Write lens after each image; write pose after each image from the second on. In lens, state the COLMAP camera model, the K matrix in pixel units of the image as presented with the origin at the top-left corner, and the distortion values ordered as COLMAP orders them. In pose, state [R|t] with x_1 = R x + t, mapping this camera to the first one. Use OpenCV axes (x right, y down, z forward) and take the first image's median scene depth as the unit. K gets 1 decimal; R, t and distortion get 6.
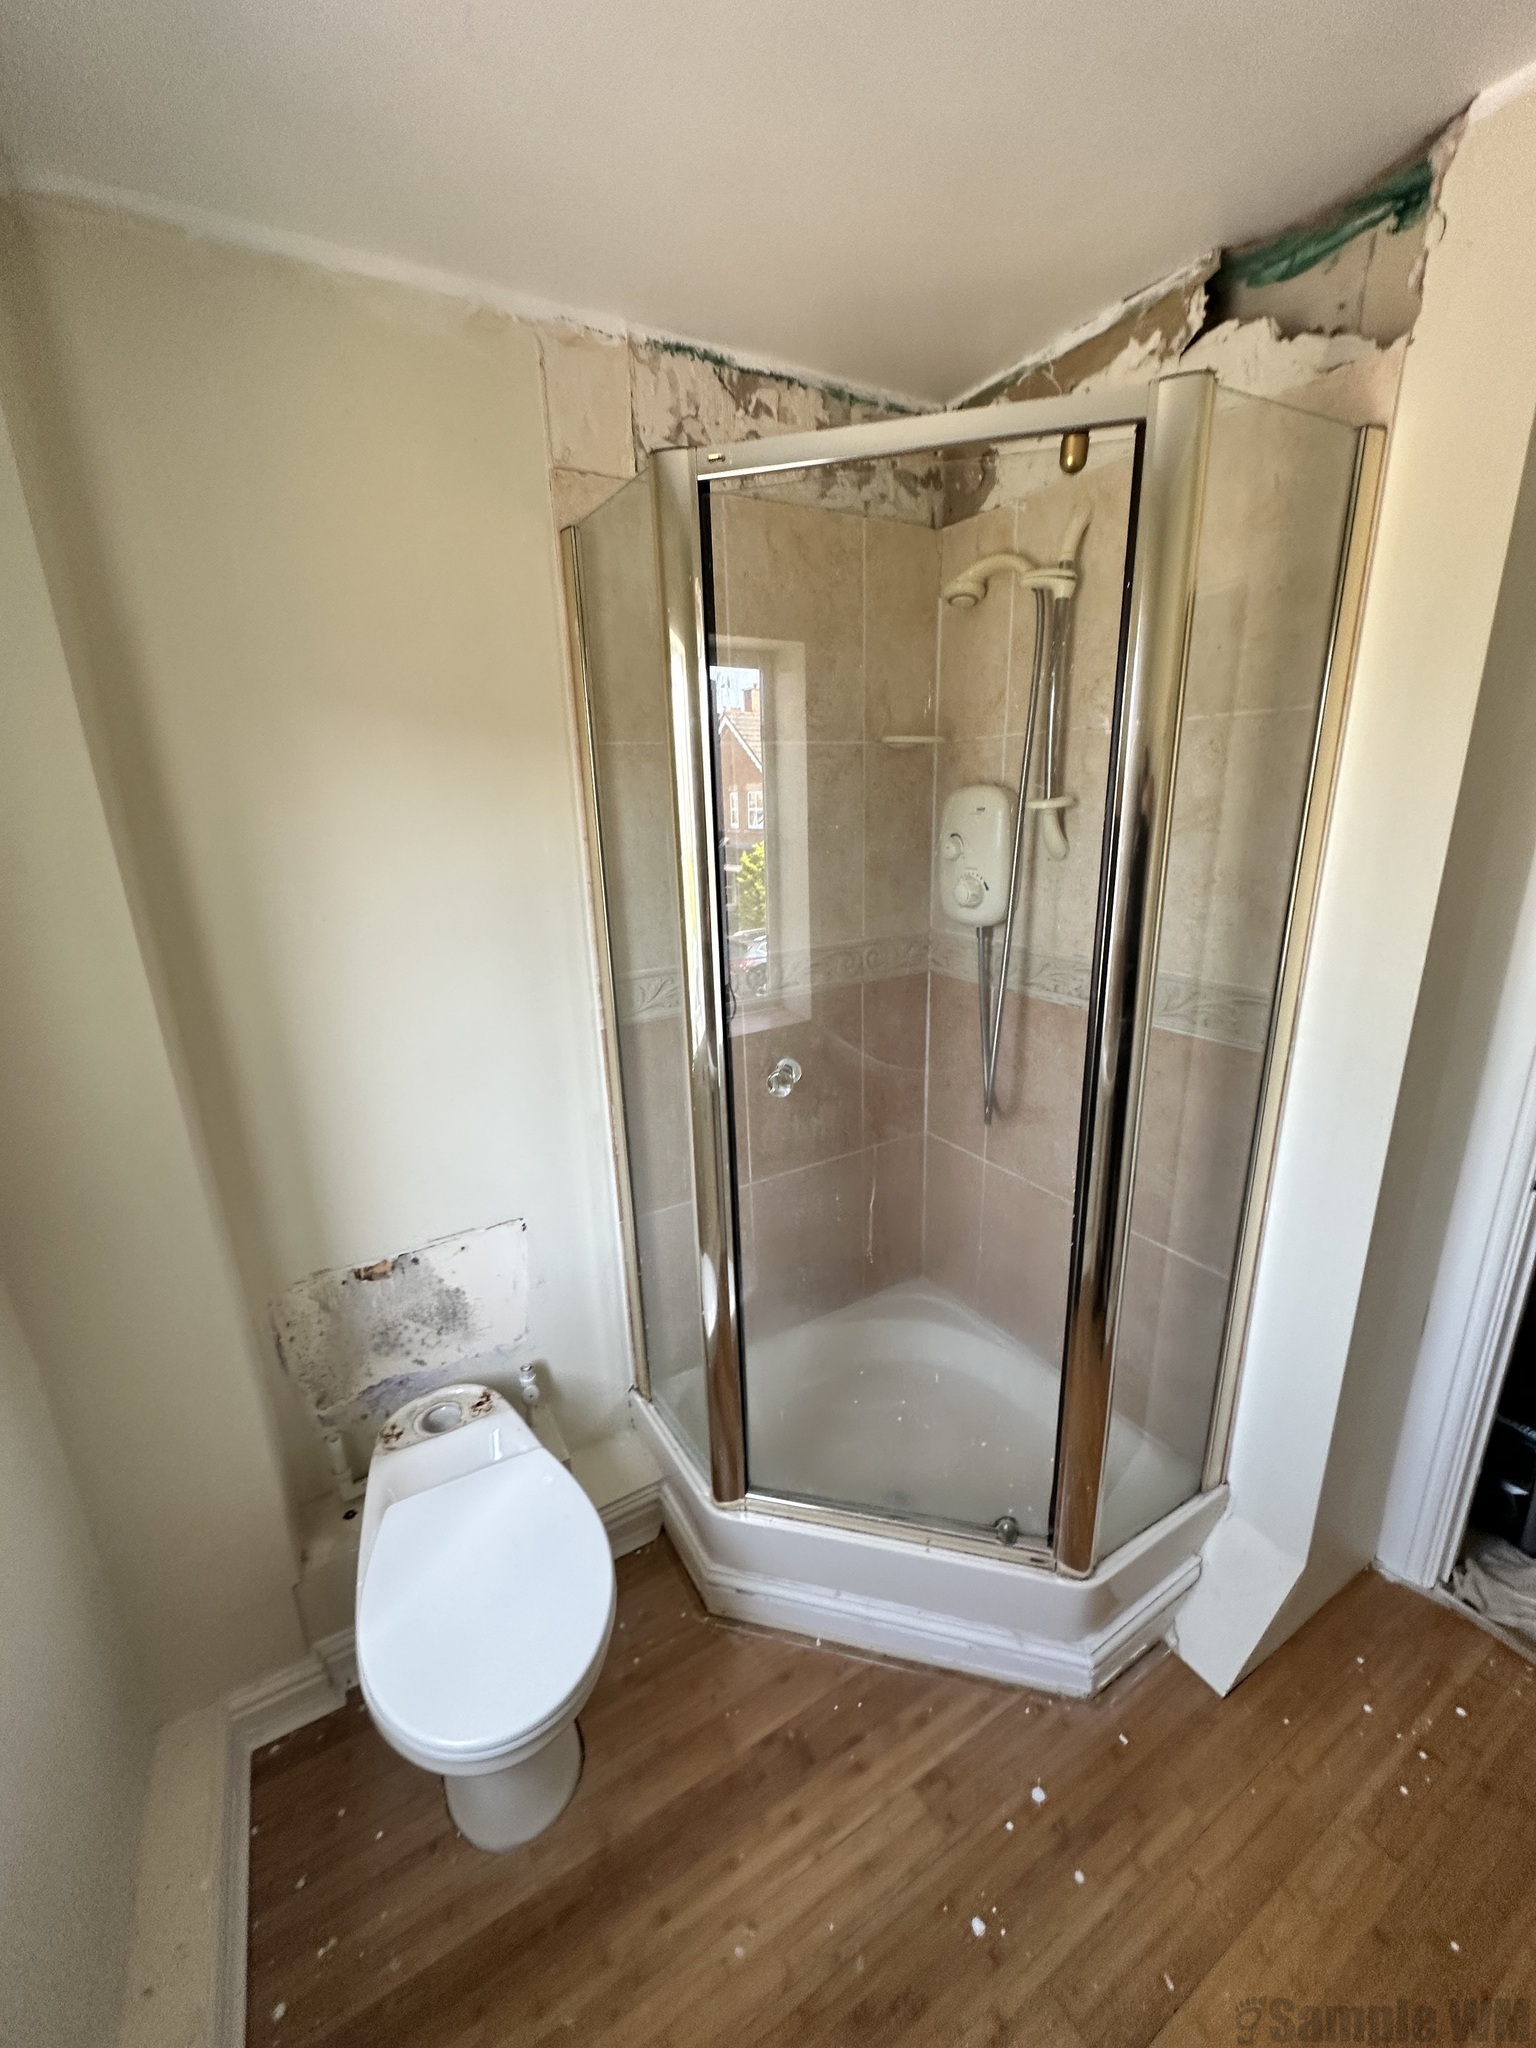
lens RADIAL K [[811.9, 0, 766.0], [0, 811.9, 1029.2], [0, 0, 1]] dist [-0.000122, 0.000447]
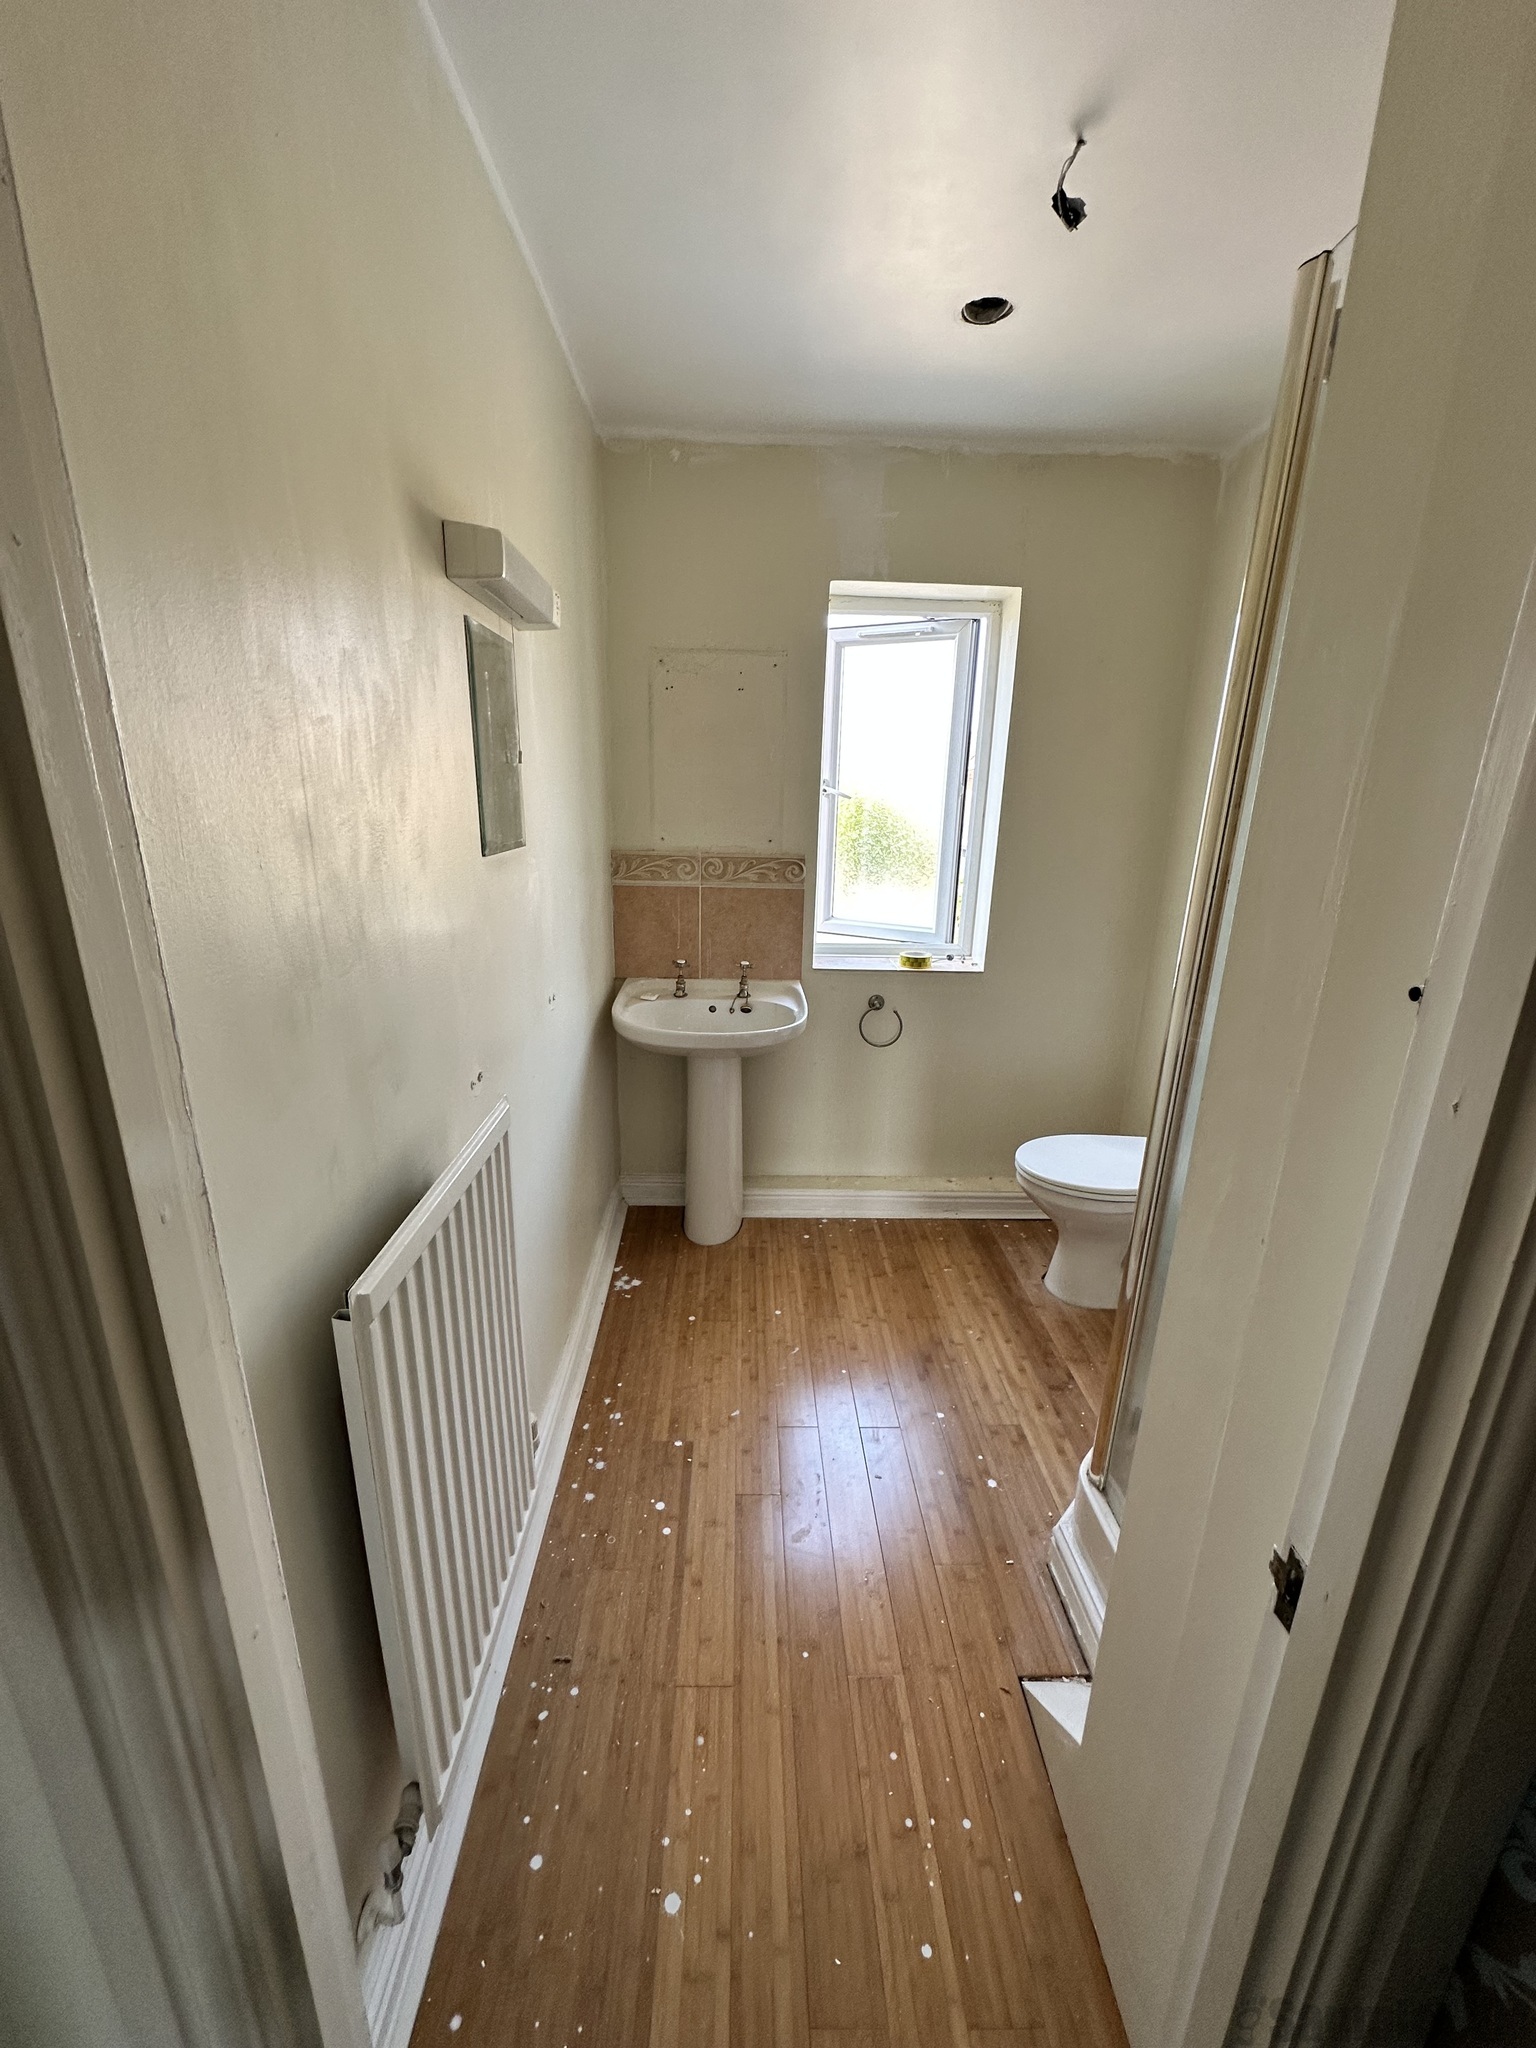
lens RADIAL K [[811.9, 0, 766.0], [0, 811.9, 1029.2], [0, 0, 1]] dist [-0.000122, 0.000447]
pose [[-0.486932, 0.263150, -0.832856, 1.207183], [-0.253413, 0.869958, 0.423031, -0.137473], [0.835870, 0.417044, -0.356925, 0.730282]]
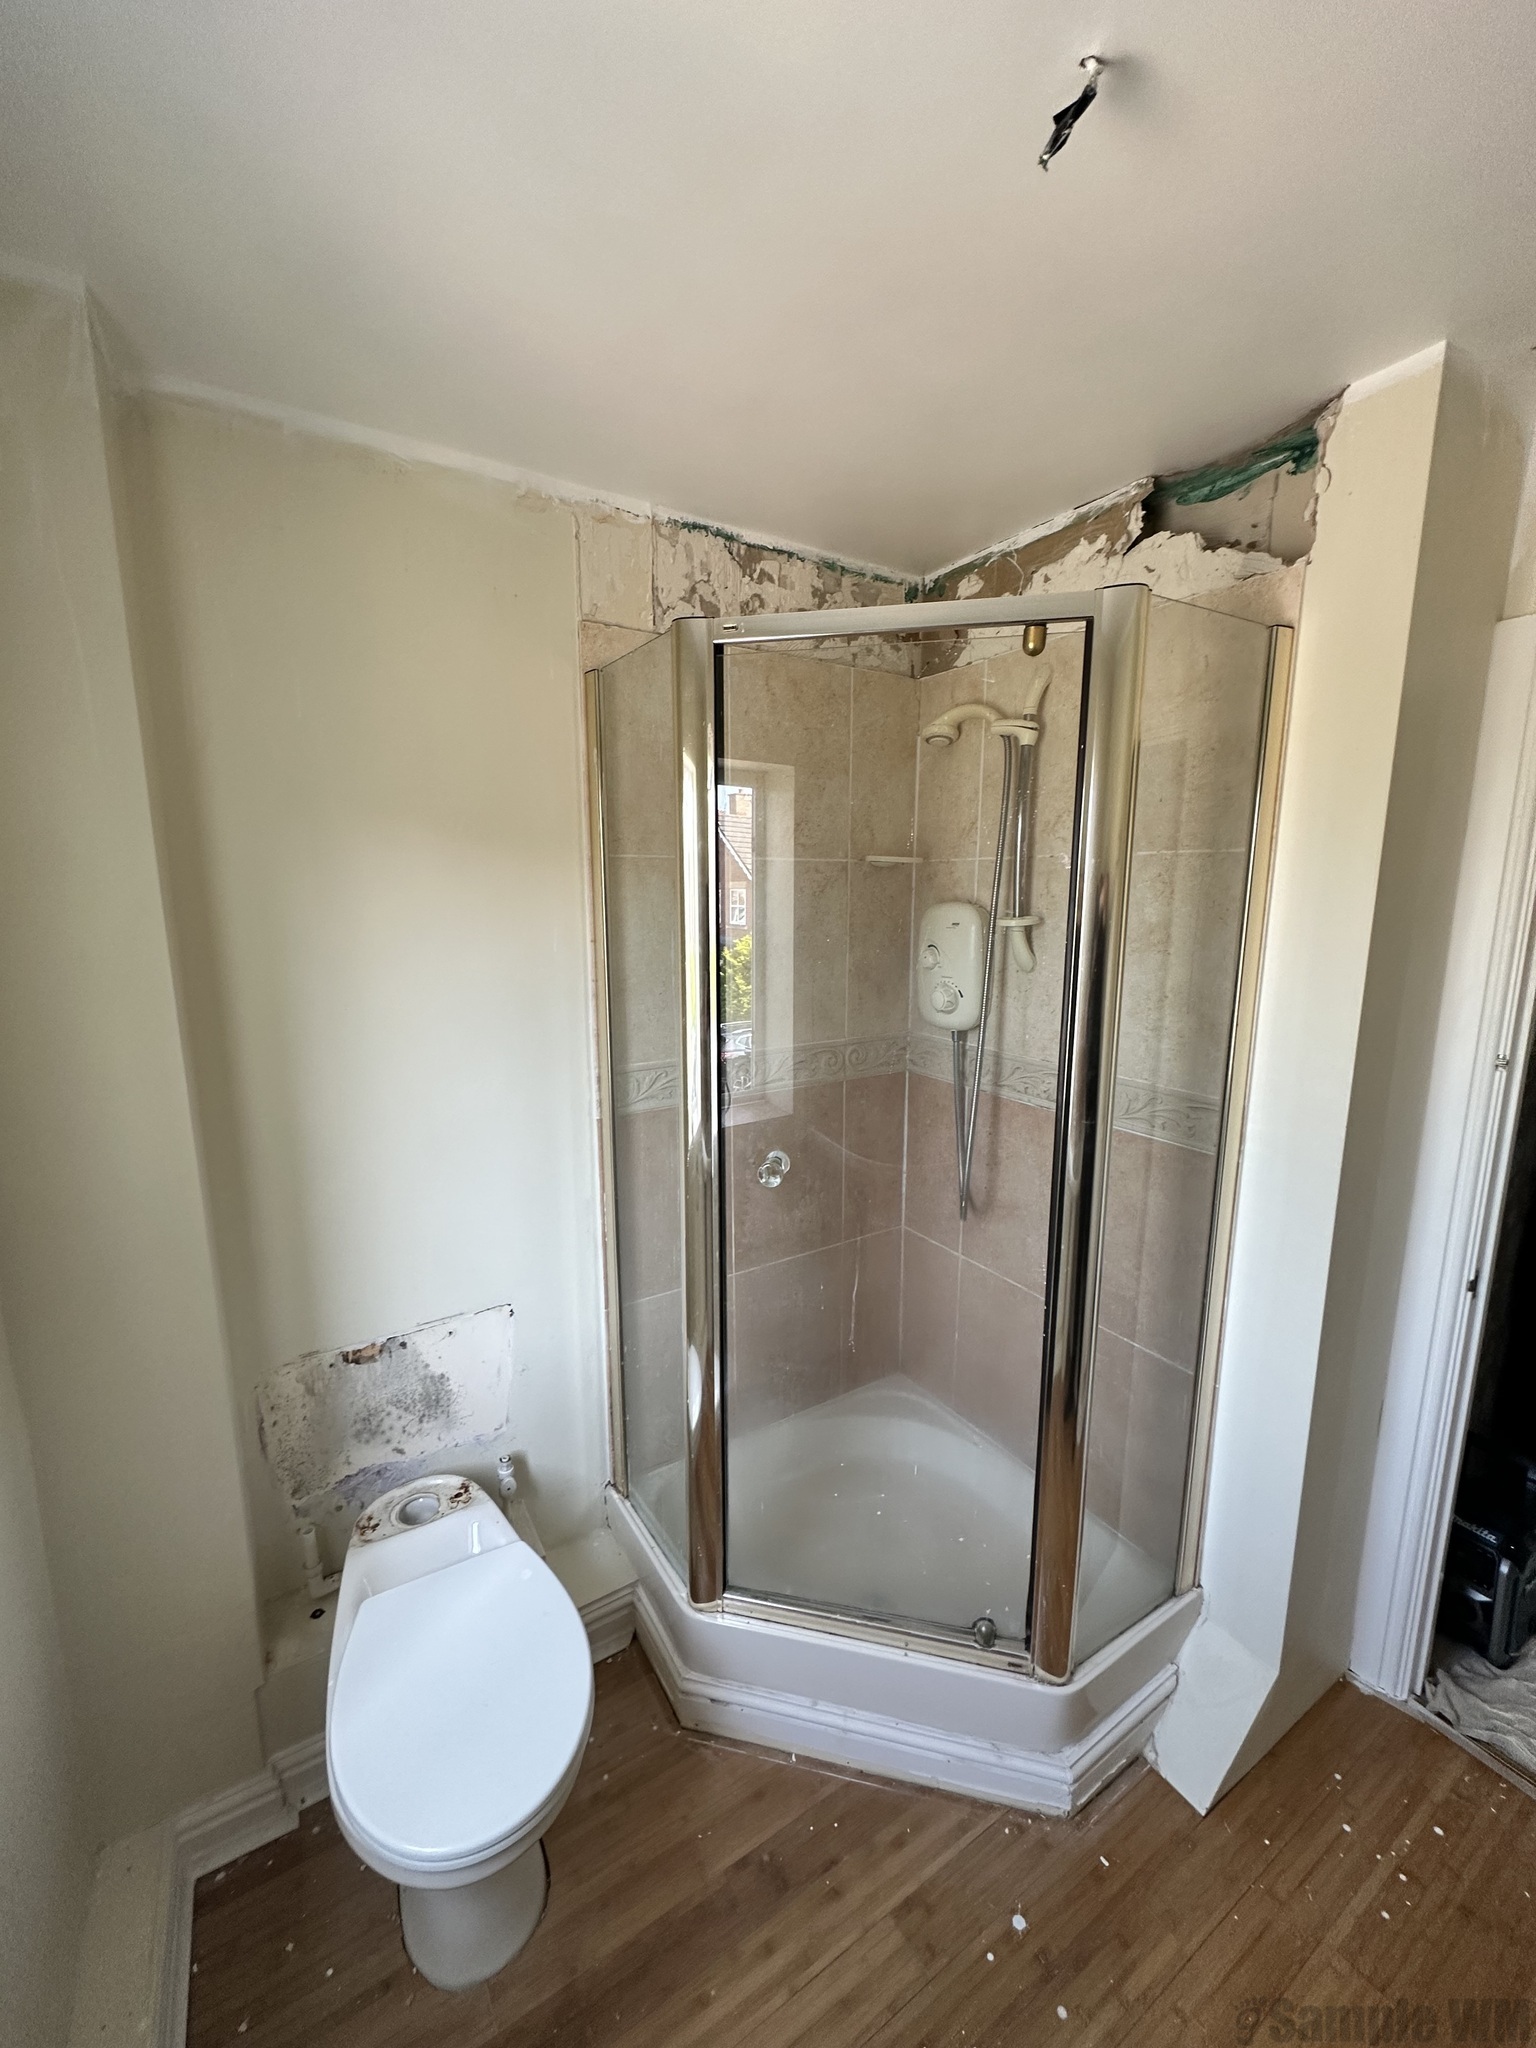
lens RADIAL K [[813.8, 0, 767.8], [0, 813.8, 1026.9], [0, 0, 1]] dist [0.001441, 0.000737]
pose [[0.999064, 0.027972, 0.032989, -0.023632], [-0.023927, 0.992822, -0.117184, 0.000266], [-0.036030, 0.116285, 0.992562, -0.071970]]
